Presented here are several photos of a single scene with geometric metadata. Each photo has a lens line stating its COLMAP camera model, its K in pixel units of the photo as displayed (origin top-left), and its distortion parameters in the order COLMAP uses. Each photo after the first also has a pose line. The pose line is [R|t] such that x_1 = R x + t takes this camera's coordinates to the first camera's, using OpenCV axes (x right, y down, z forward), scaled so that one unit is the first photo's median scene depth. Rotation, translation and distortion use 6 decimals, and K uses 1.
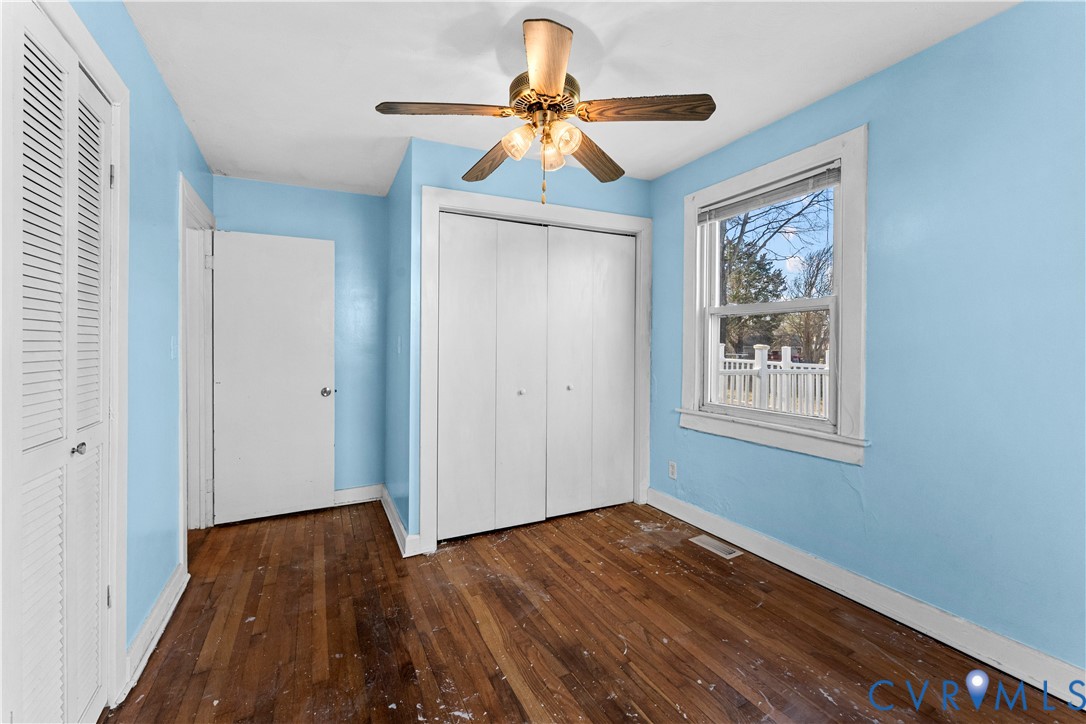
lens RADIAL K [[444.9, 0, 537.0], [0, 444.9, 351.2], [0, 0, 1]] dist [0.001712, -0.001830]
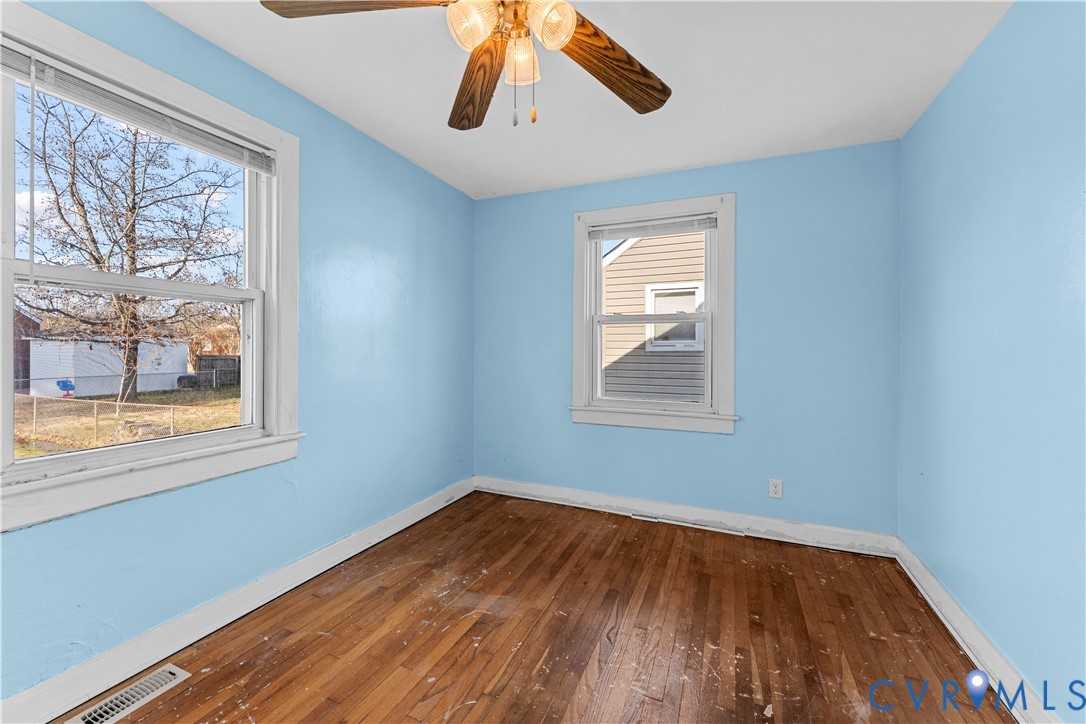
lens RADIAL K [[444.9, 0, 534.7], [0, 444.9, 355.7], [0, 0, 1]] dist [0.001712, -0.001830]
pose [[-0.631361, -0.017448, 0.775293, -0.452807], [0.003863, 0.999664, 0.025643, -0.009911], [-0.775479, 0.019185, -0.631081, 1.226067]]
